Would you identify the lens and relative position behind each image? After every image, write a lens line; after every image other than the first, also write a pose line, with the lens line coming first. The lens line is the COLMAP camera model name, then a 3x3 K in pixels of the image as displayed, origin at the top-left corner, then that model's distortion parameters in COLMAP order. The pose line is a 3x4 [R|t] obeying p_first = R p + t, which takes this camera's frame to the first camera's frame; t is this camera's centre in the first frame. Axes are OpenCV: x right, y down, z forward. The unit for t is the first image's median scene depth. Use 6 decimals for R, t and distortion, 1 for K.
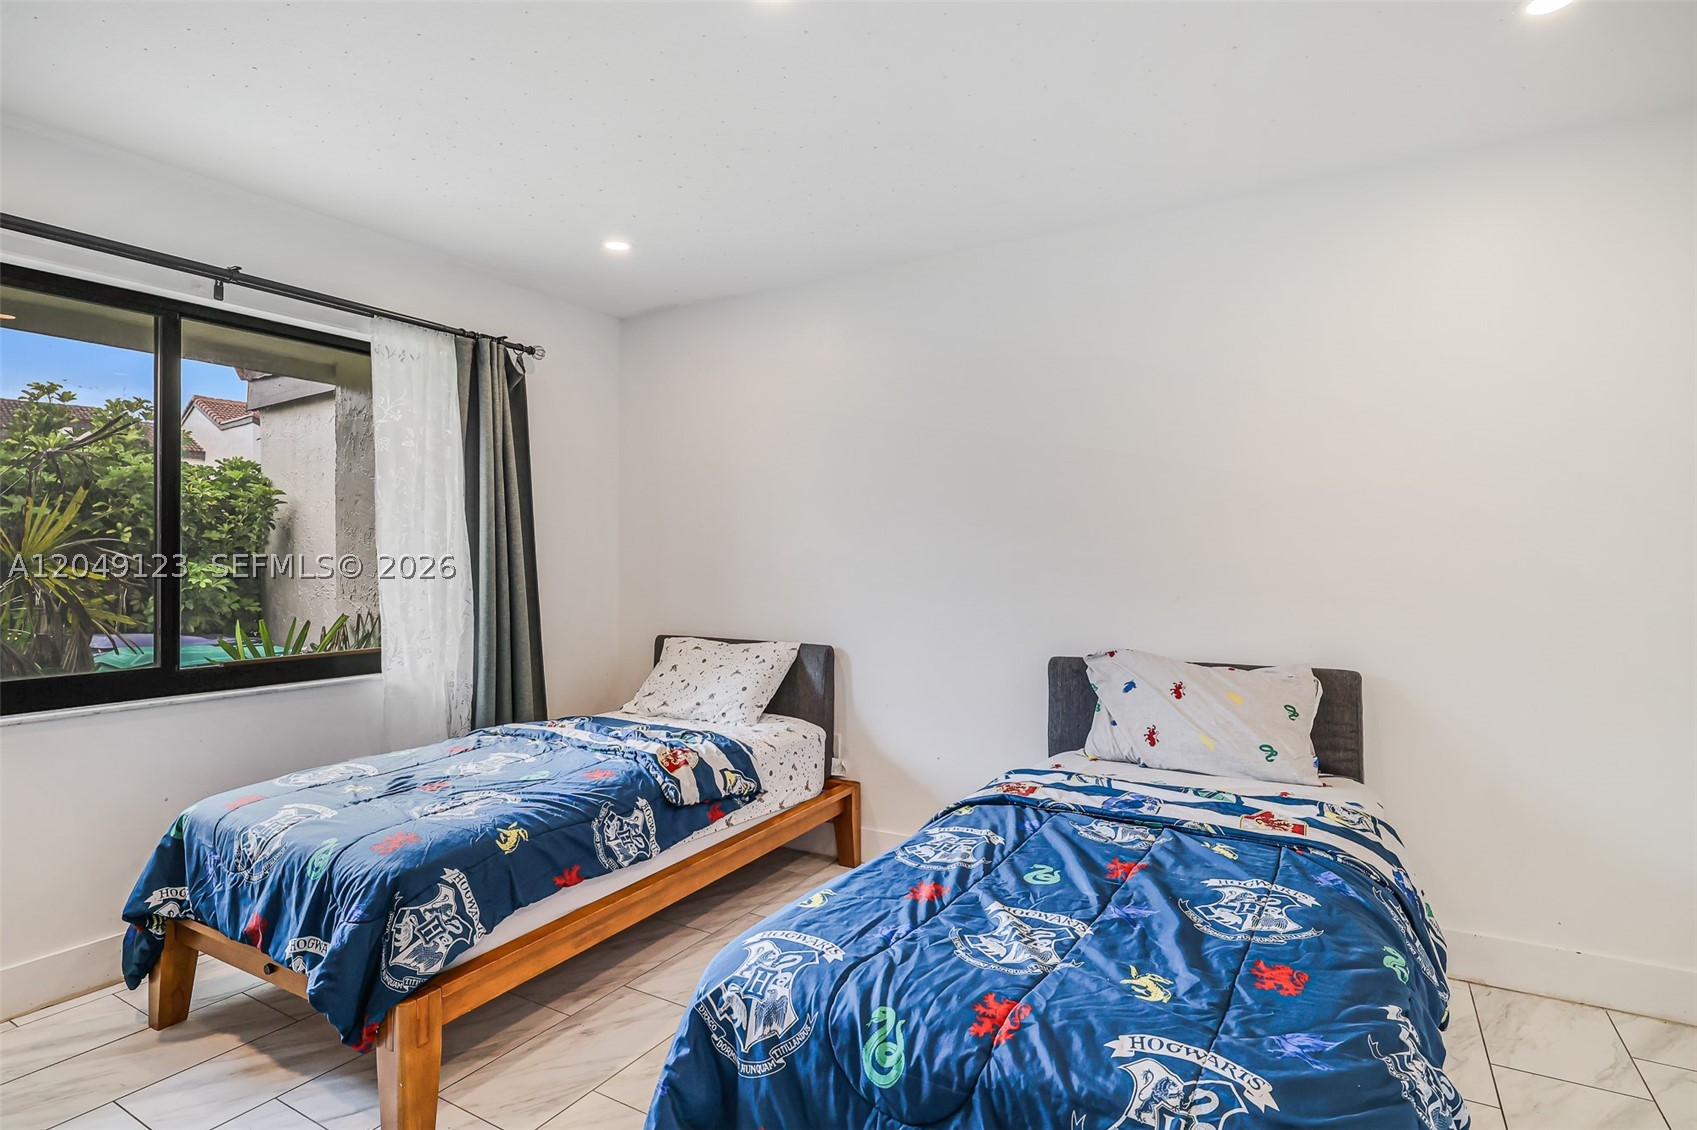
lens RADIAL K [[860.5, 0, 838.9], [0, 860.5, 554.7], [0, 0, 1]] dist [0.000478, 0.000735]
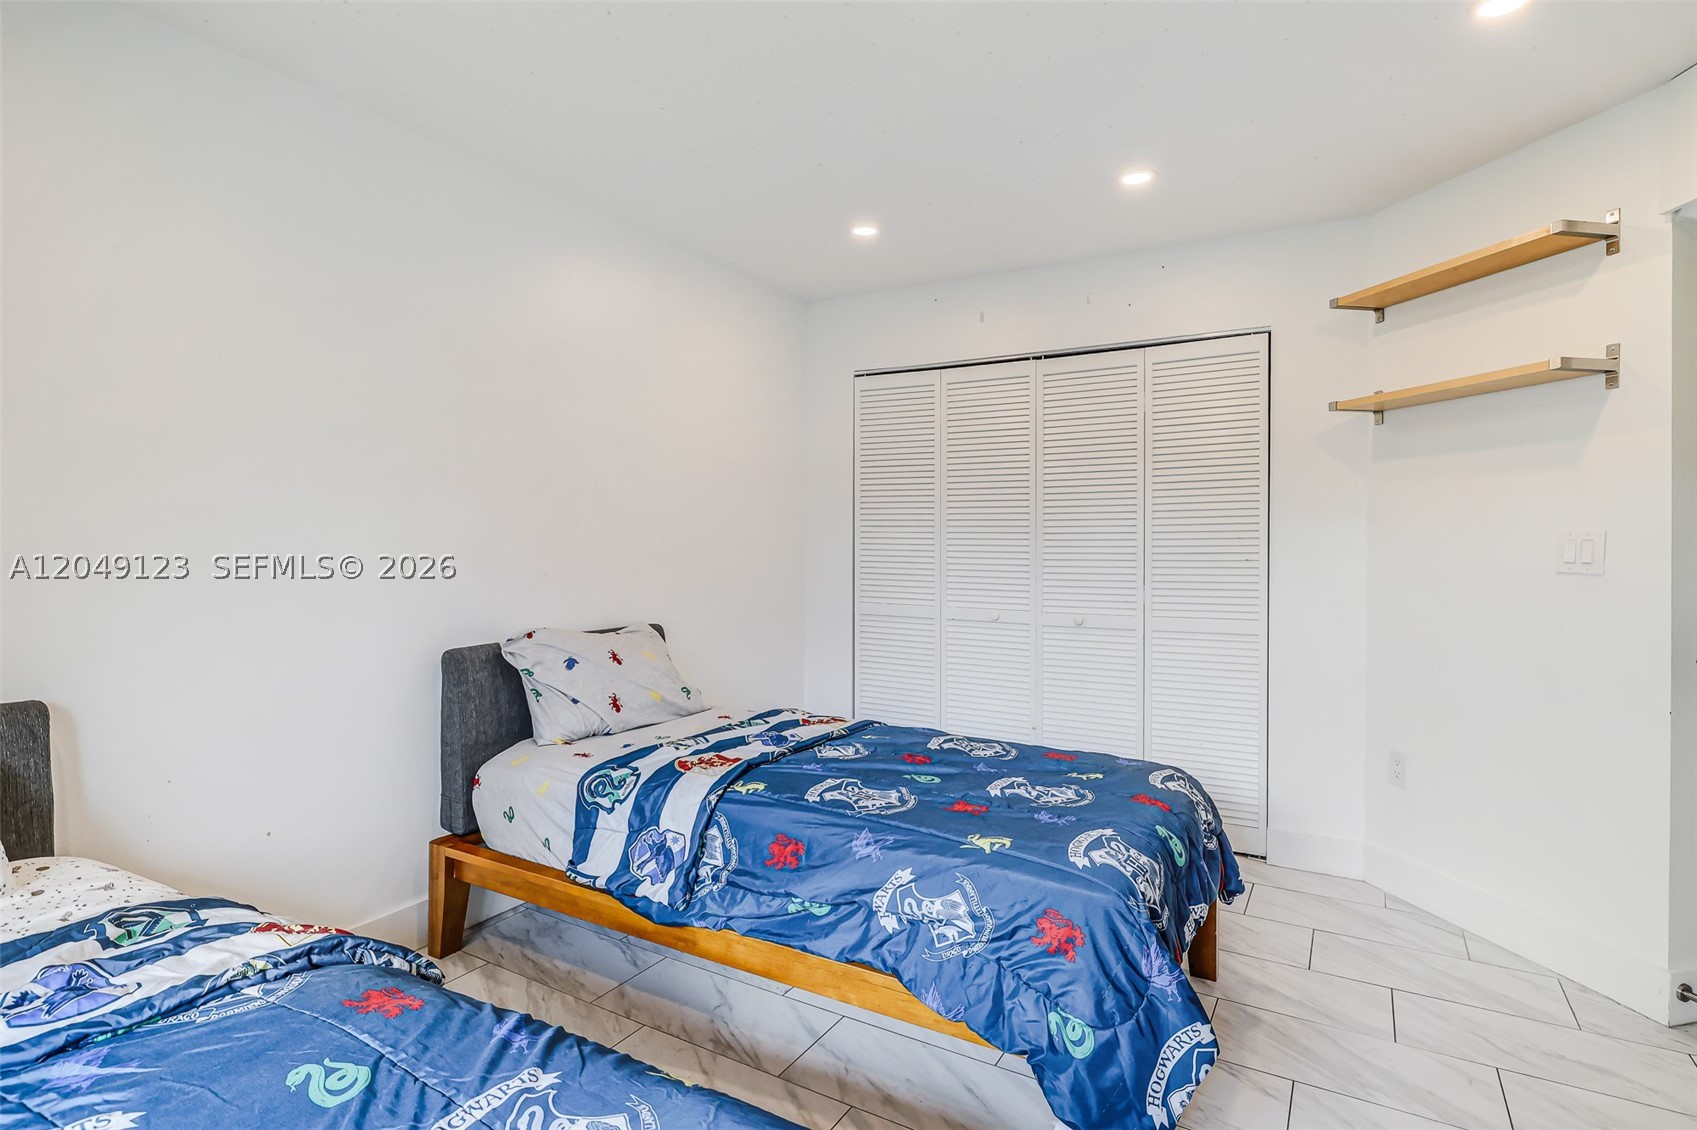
lens RADIAL K [[869.6, 0, 842.8], [0, 869.6, 558.6], [0, 0, 1]] dist [-0.001175, 0.000034]
pose [[-0.007216, -0.021251, 0.999748, -0.557579], [-0.008307, 0.999741, 0.021191, 0.017684], [-0.999939, -0.008152, -0.007391, 0.695997]]
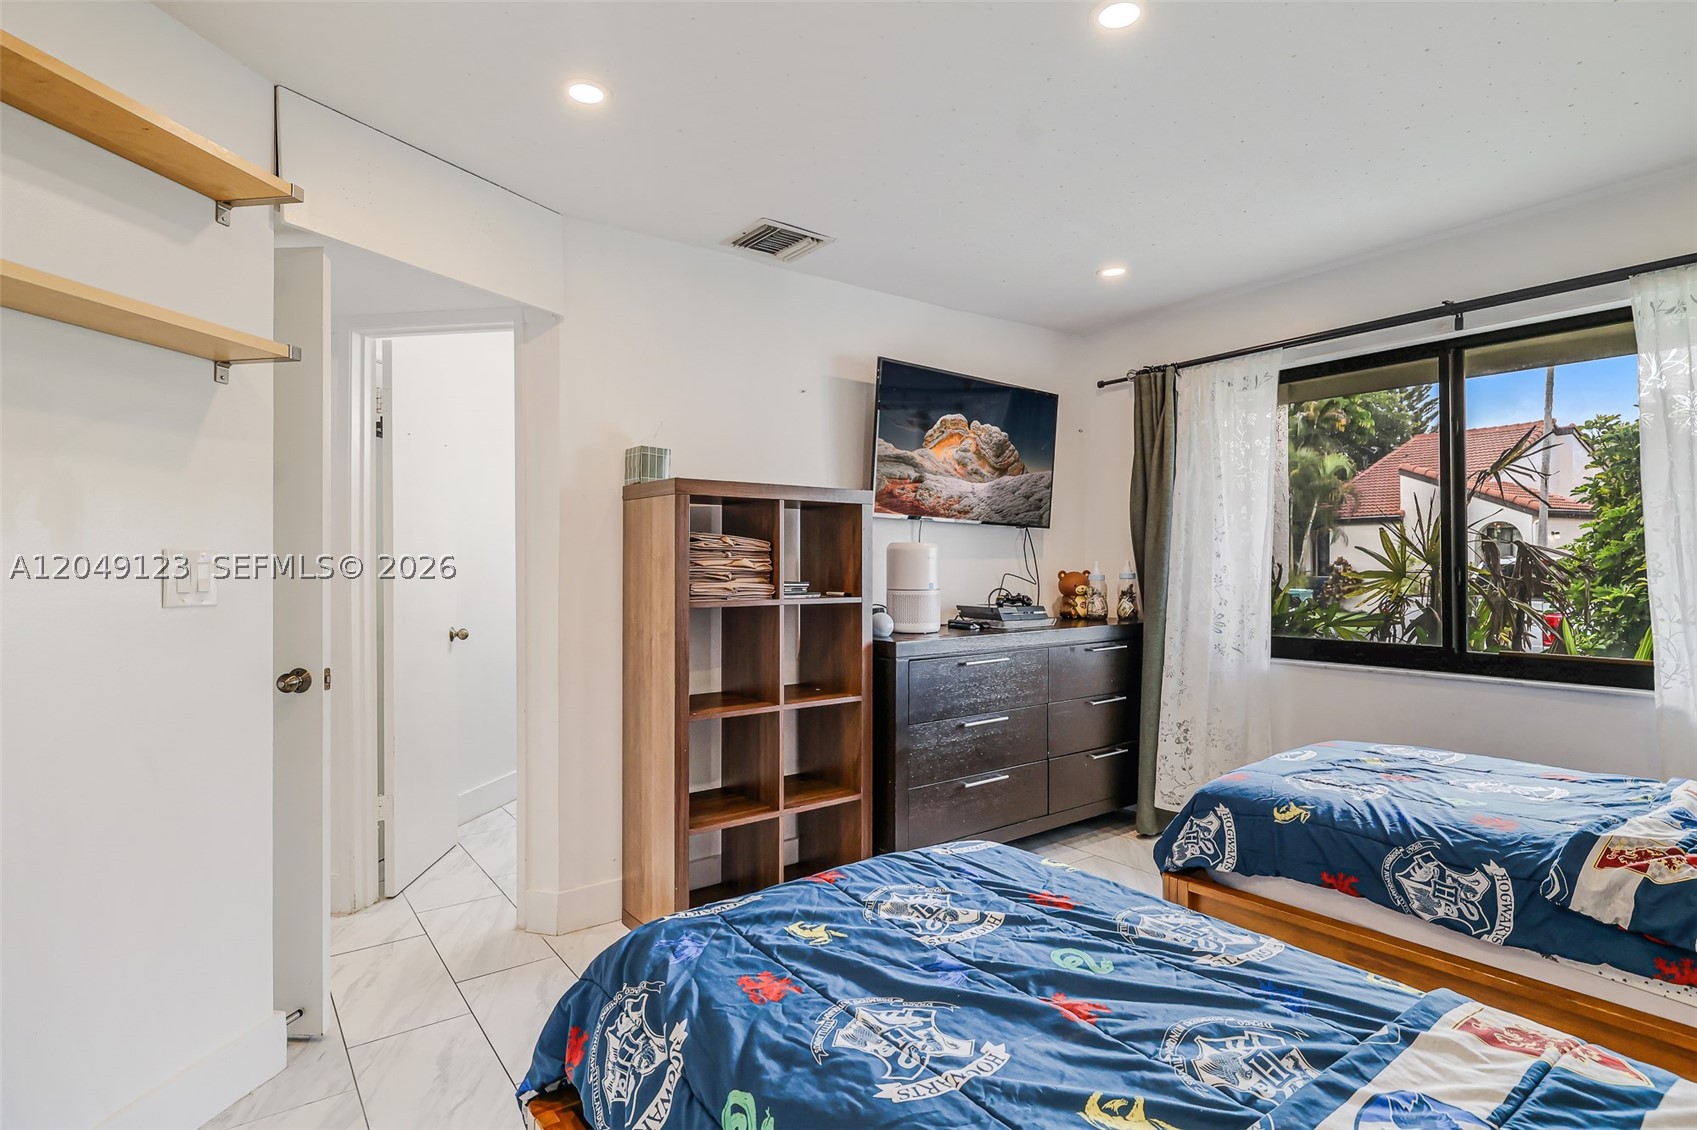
lens RADIAL K [[860.5, 0, 838.9], [0, 860.5, 554.7], [0, 0, 1]] dist [0.000478, 0.000735]
pose [[-0.387919, -0.005603, -0.921676, 0.791679], [0.011413, 0.999876, -0.010882, 0.005315], [0.921623, -0.014741, -0.387807, 0.834940]]
